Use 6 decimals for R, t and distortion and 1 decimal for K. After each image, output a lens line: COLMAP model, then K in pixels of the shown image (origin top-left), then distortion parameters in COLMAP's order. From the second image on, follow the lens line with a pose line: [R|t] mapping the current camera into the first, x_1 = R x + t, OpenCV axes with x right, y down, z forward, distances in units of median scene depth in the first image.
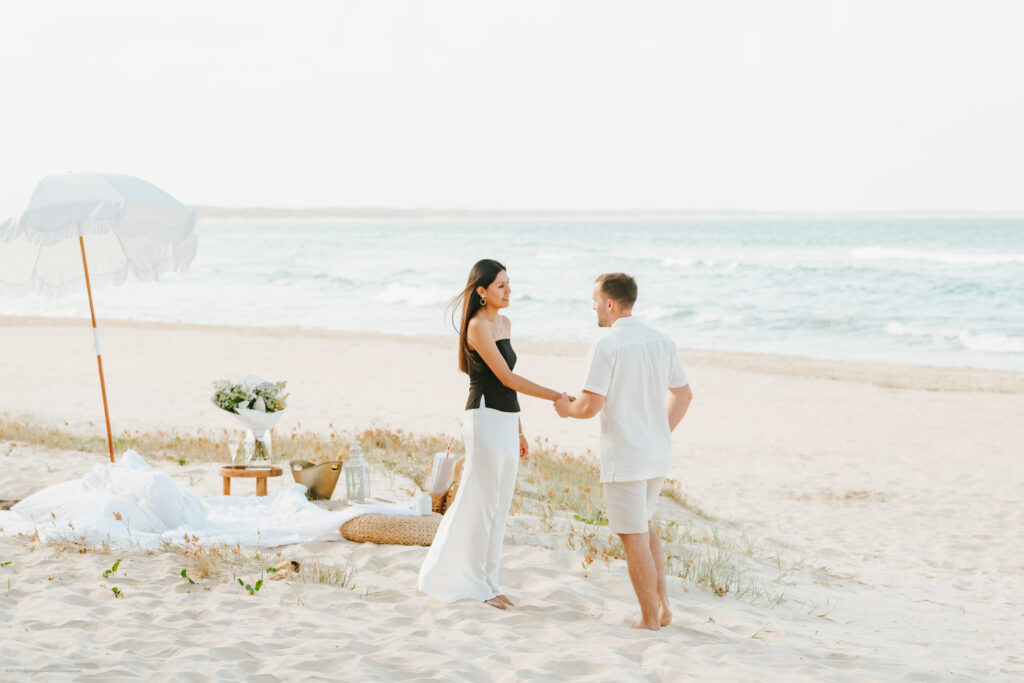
lens RADIAL K [[2980.2, 0, 512.0], [0, 2980.2, 341.5], [0, 0, 1]] dist [0.037240, -0.584748]
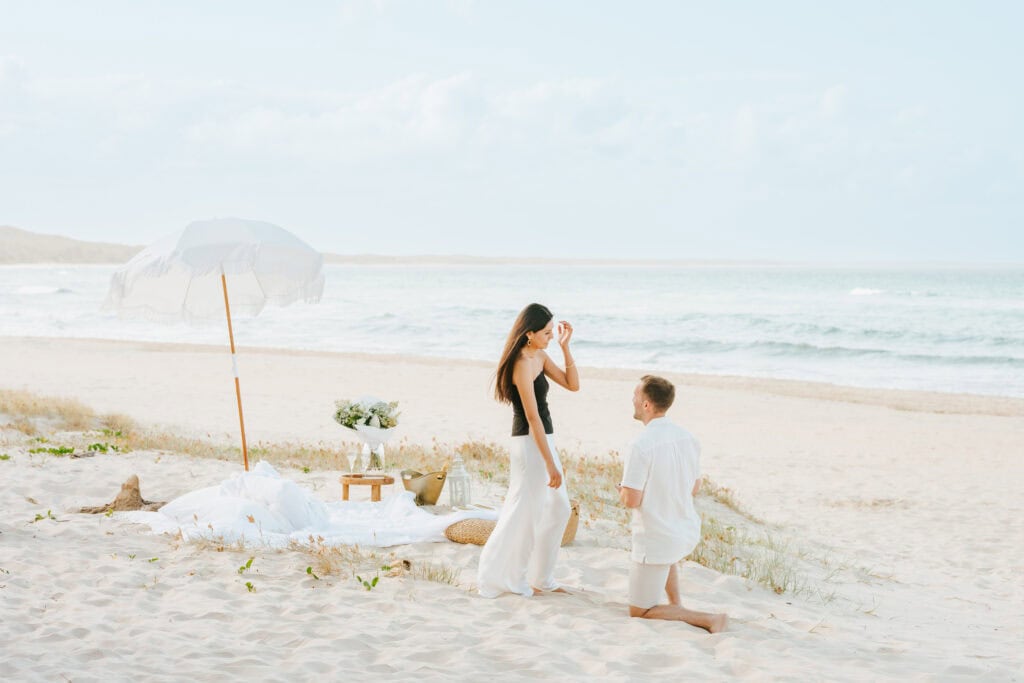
lens RADIAL K [[2318.9, 0, 512.0], [0, 2318.9, 341.5], [0, 0, 1]] dist [-0.023363, -0.069570]
pose [[0.999802, 0.008708, -0.017882, -0.016197], [-0.008903, 0.999901, -0.010856, -0.000457], [0.017785, 0.011014, 0.999781, 0.107575]]
